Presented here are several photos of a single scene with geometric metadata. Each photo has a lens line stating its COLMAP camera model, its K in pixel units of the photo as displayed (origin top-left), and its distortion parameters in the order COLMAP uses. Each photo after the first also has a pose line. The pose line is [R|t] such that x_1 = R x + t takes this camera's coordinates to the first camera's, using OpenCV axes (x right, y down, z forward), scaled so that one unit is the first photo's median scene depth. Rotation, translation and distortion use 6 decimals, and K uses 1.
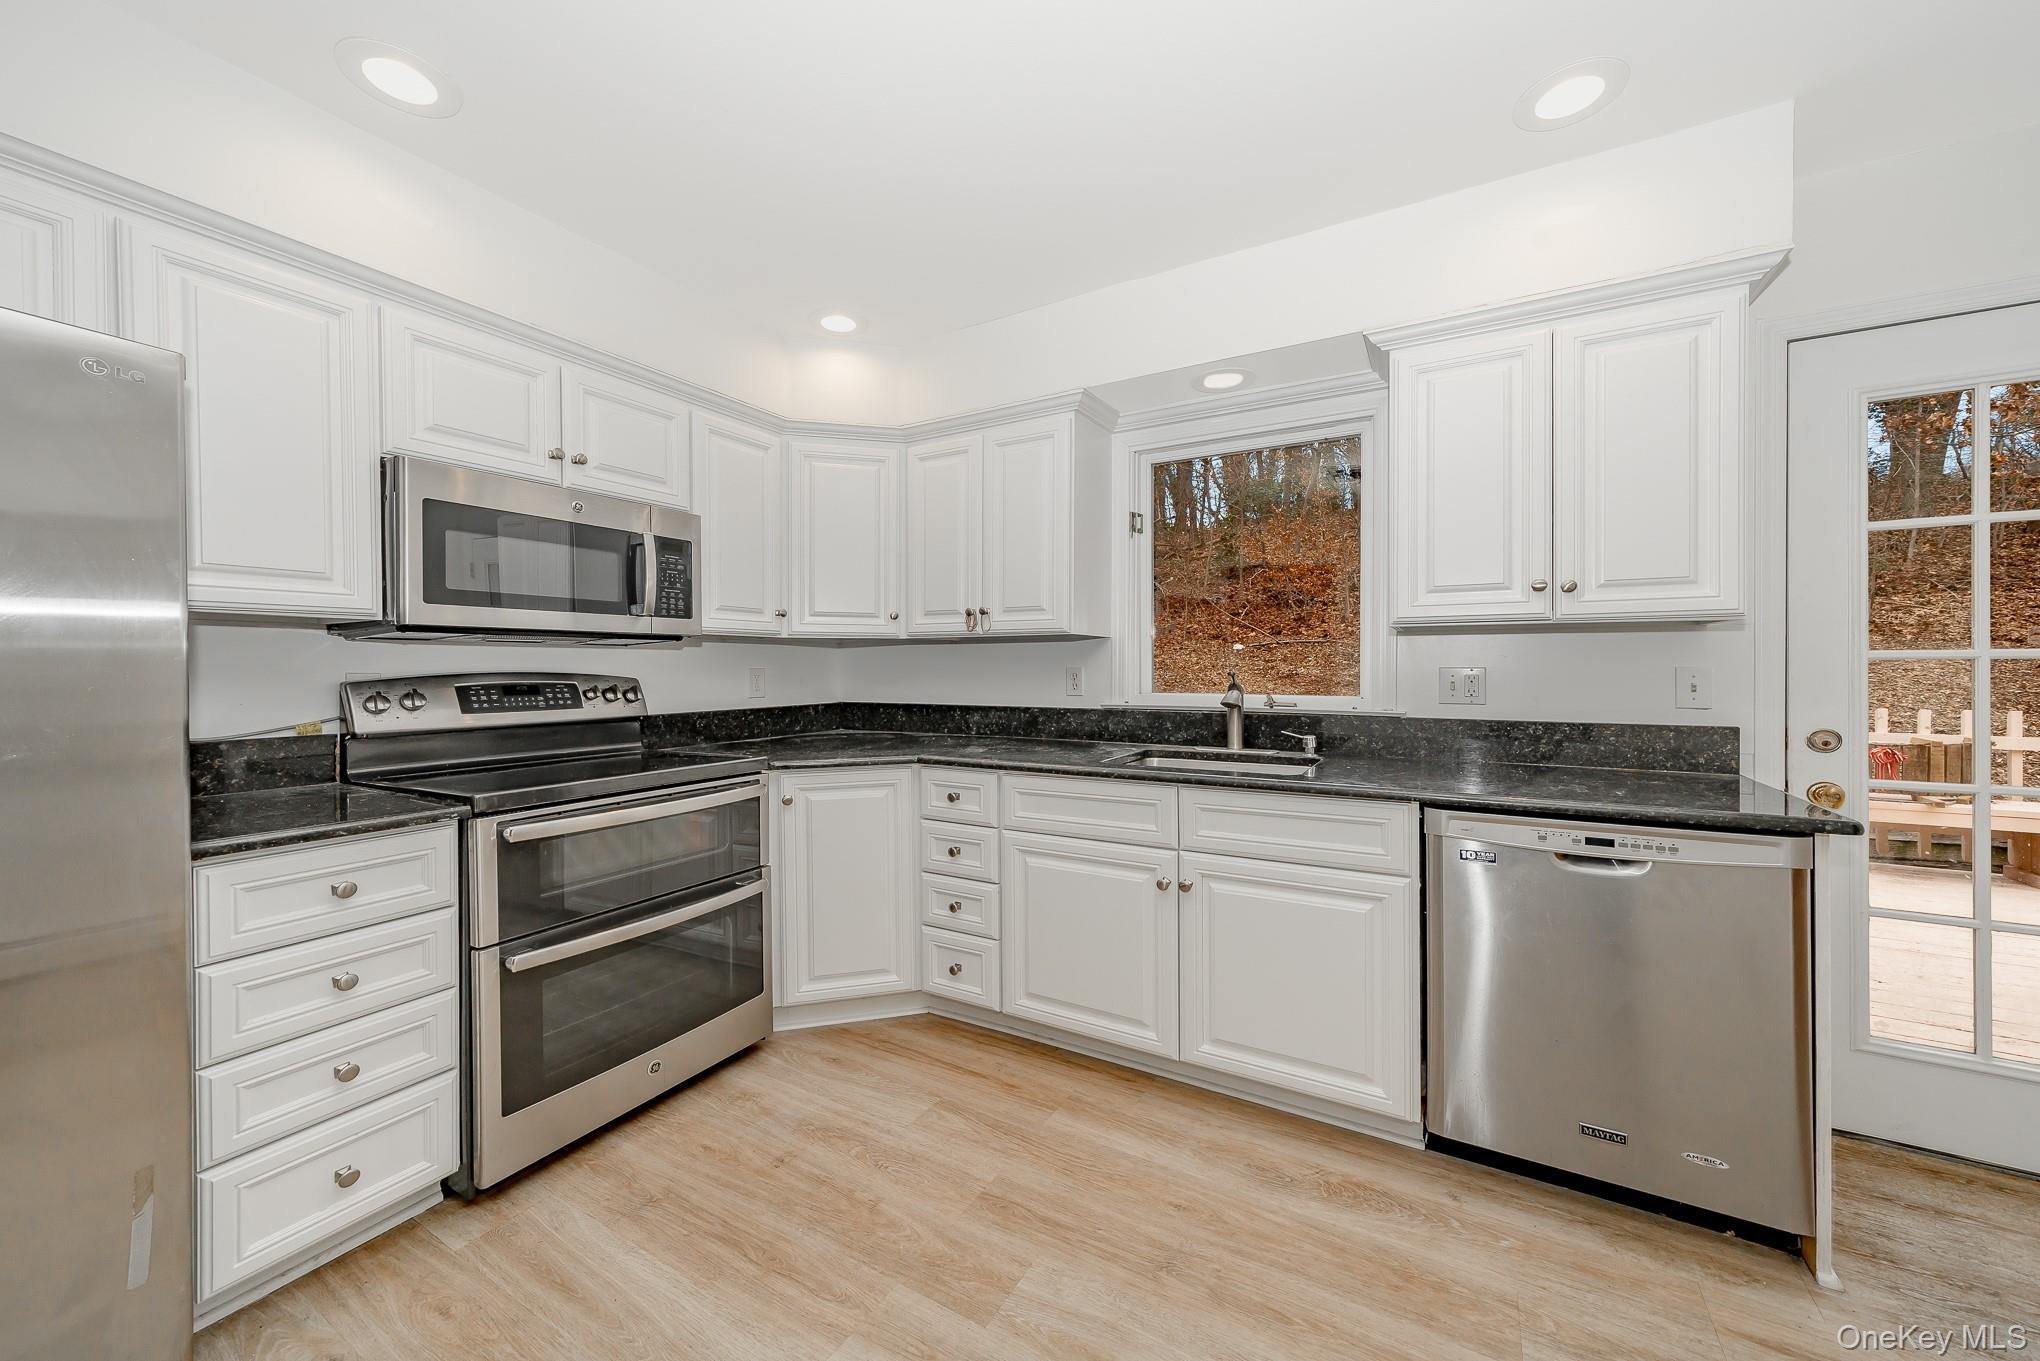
lens RADIAL K [[757.8, 0, 990.8], [0, 757.8, 679.1], [0, 0, 1]] dist [-0.000875, -0.000321]
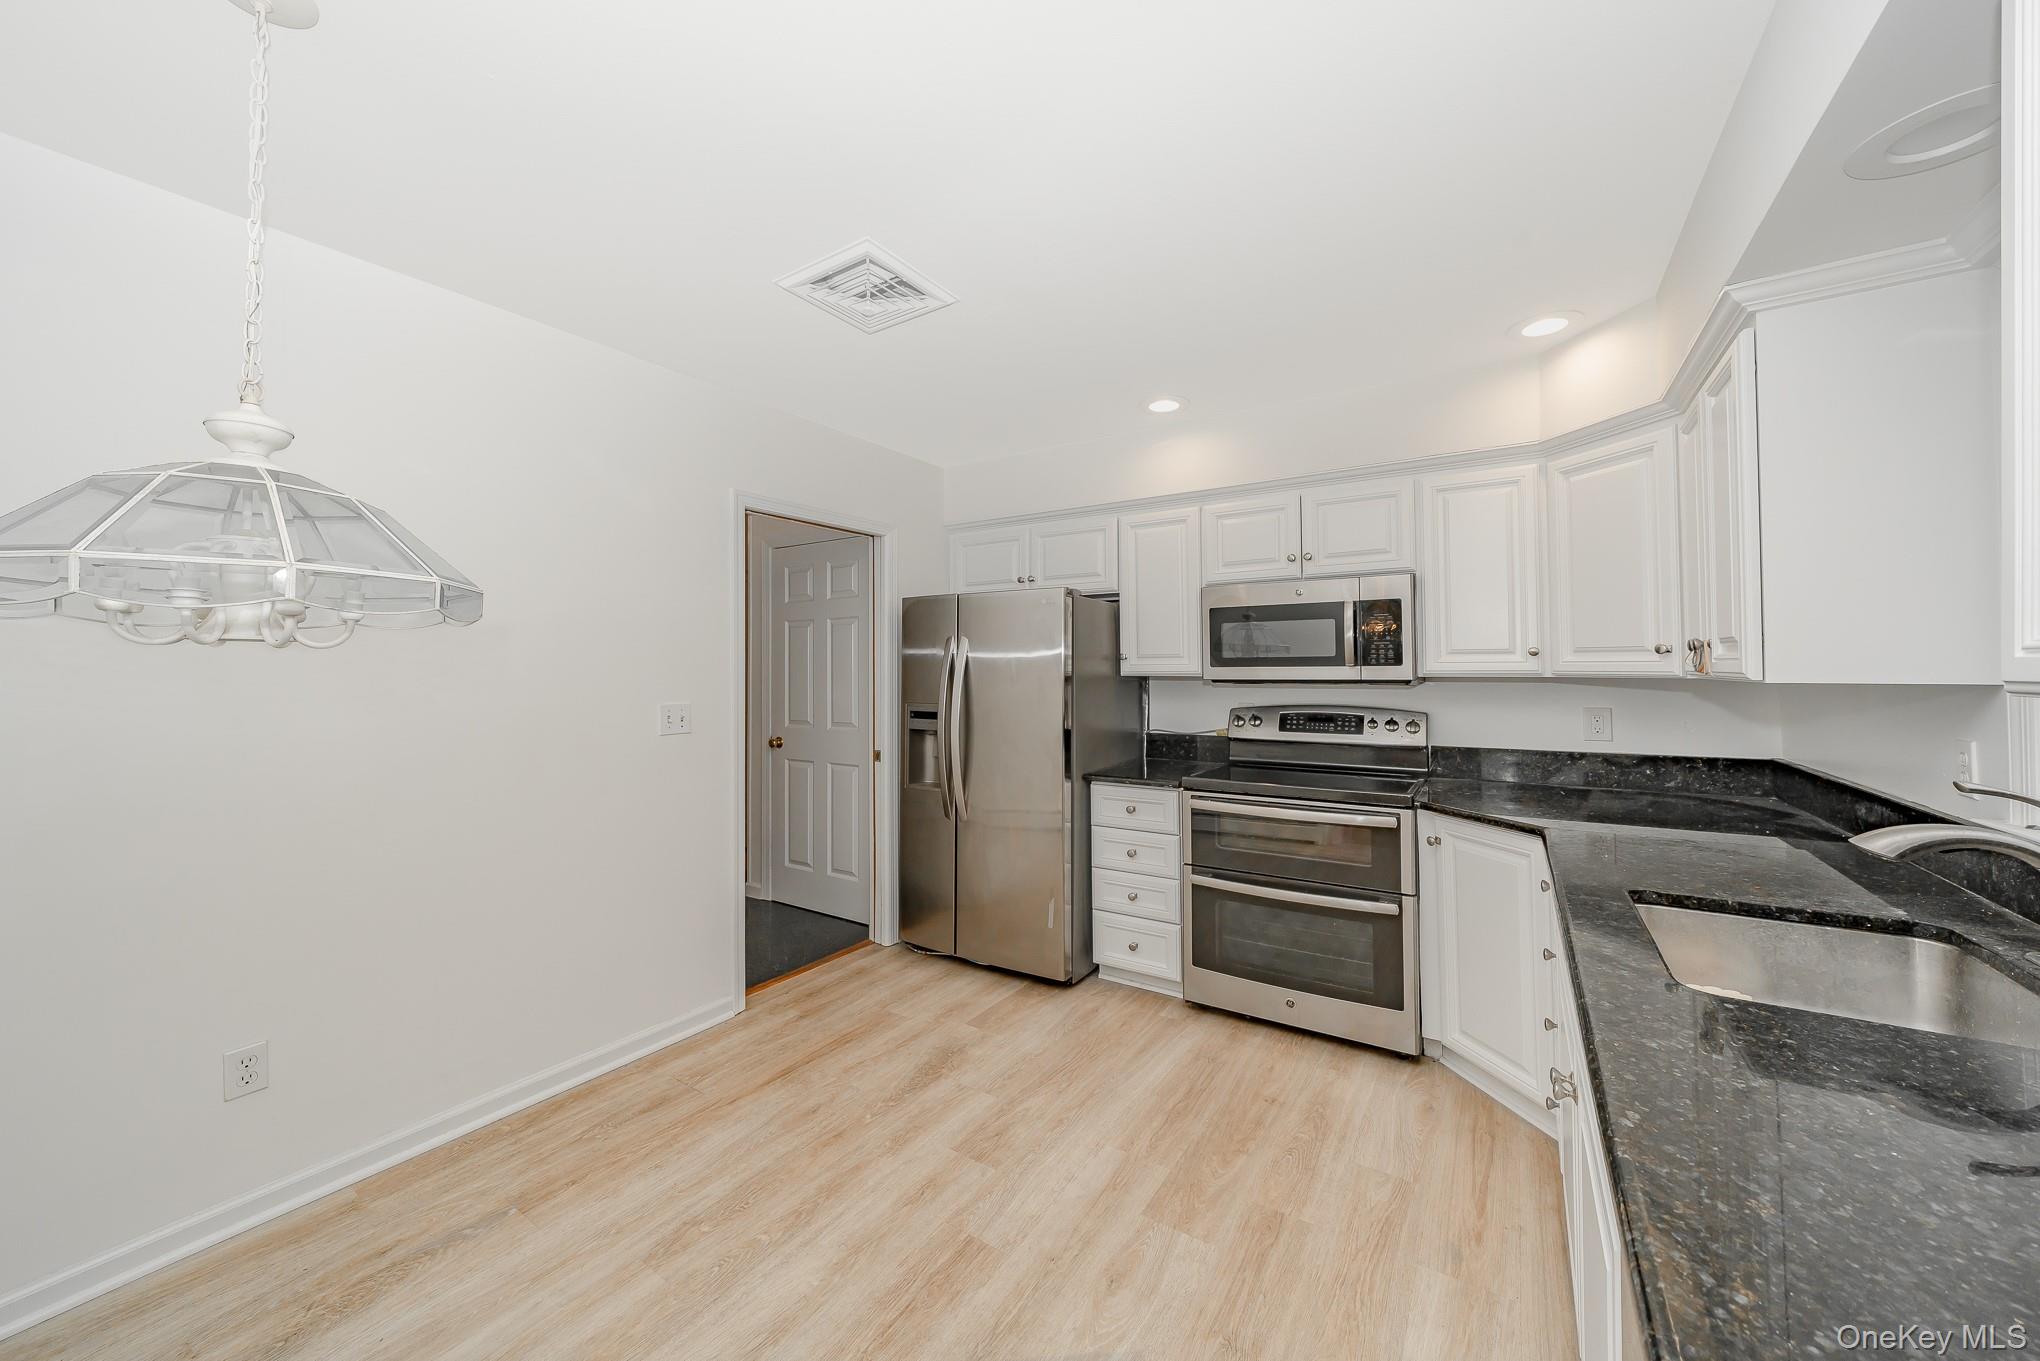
lens RADIAL K [[748.5, 0, 1025.7], [0, 748.5, 660.6], [0, 0, 1]] dist [-0.000547, -0.000067]
pose [[-0.035441, -0.011198, -0.999309, 0.896629], [-0.008191, 0.999907, -0.010914, -0.081686], [0.999338, 0.007799, -0.035530, 0.550367]]
